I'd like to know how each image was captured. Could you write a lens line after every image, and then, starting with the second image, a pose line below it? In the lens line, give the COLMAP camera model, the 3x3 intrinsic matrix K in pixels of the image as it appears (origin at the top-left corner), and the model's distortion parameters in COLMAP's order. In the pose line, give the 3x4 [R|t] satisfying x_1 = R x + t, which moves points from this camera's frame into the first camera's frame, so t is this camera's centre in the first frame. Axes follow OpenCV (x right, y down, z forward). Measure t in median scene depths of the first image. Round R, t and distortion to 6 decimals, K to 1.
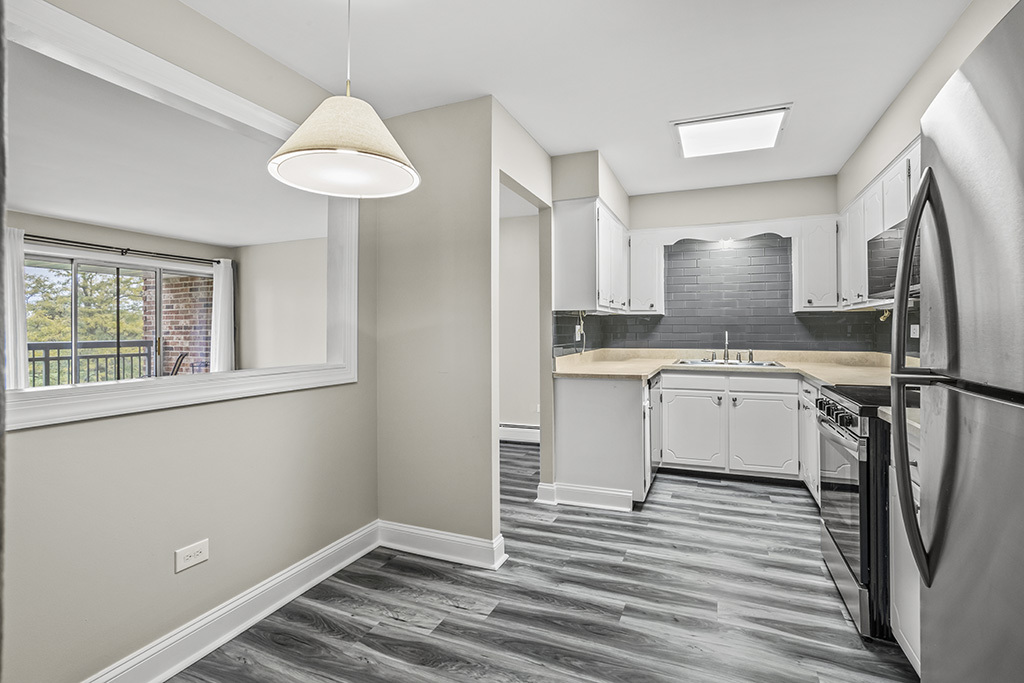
lens RADIAL K [[498.9, 0, 509.5], [0, 498.9, 335.7], [0, 0, 1]] dist [-0.022383, 0.004991]
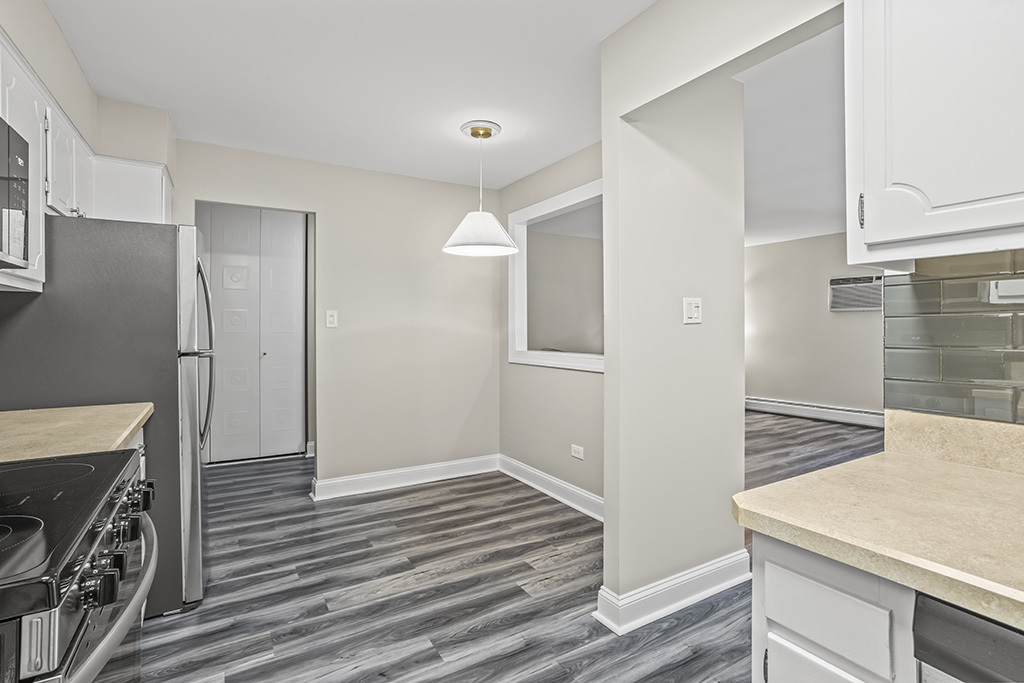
lens RADIAL K [[498.9, 0, 512.9], [0, 498.9, 334.8], [0, 0, 1]] dist [-0.022383, 0.004991]
pose [[-0.595078, 0.014192, -0.803542, 0.546673], [0.004032, 0.999884, 0.014673, -0.014828], [0.803658, 0.005492, -0.595067, 1.047305]]
